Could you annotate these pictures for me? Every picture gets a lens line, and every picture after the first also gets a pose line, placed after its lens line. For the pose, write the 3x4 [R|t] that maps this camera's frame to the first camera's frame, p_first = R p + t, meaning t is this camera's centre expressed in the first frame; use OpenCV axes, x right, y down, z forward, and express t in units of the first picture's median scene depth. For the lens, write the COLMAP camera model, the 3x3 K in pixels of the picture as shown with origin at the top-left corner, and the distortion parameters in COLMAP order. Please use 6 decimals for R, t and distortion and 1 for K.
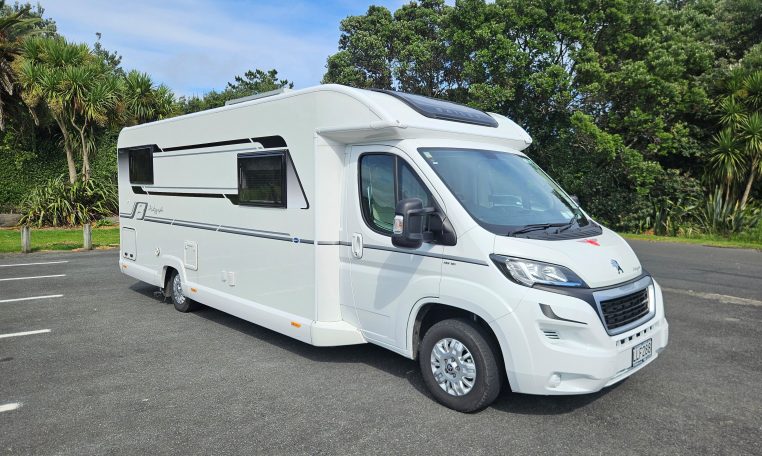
lens RADIAL K [[511.3, 0, 383.4], [0, 511.3, 226.3], [0, 0, 1]] dist [0.065772, -0.046224]
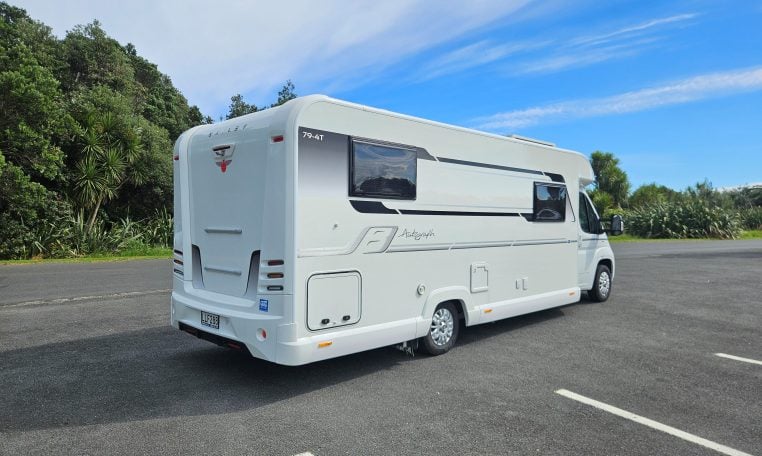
lens RADIAL K [[511.3, 0, 382.6], [0, 511.3, 228.2], [0, 0, 1]] dist [0.065772, -0.046224]
pose [[-0.016295, -0.024771, 0.999560, -1.706548], [0.067938, 0.997355, 0.025824, -0.091958], [-0.997556, 0.068329, -0.014569, 1.538019]]
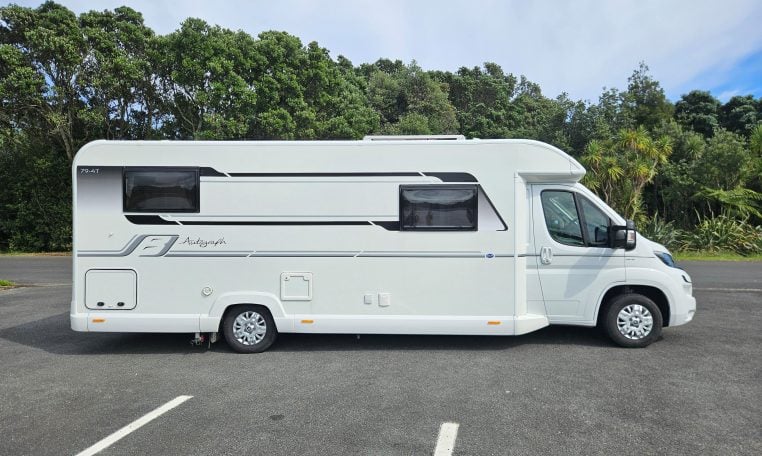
lens RADIAL K [[511.3, 0, 375.3], [0, 511.3, 224.7], [0, 0, 1]] dist [0.065772, -0.046224]
pose [[0.719497, -0.016071, 0.694309, -1.201673], [0.058390, 0.997592, -0.037417, -0.017868], [-0.692036, 0.067462, 0.718703, 0.266671]]
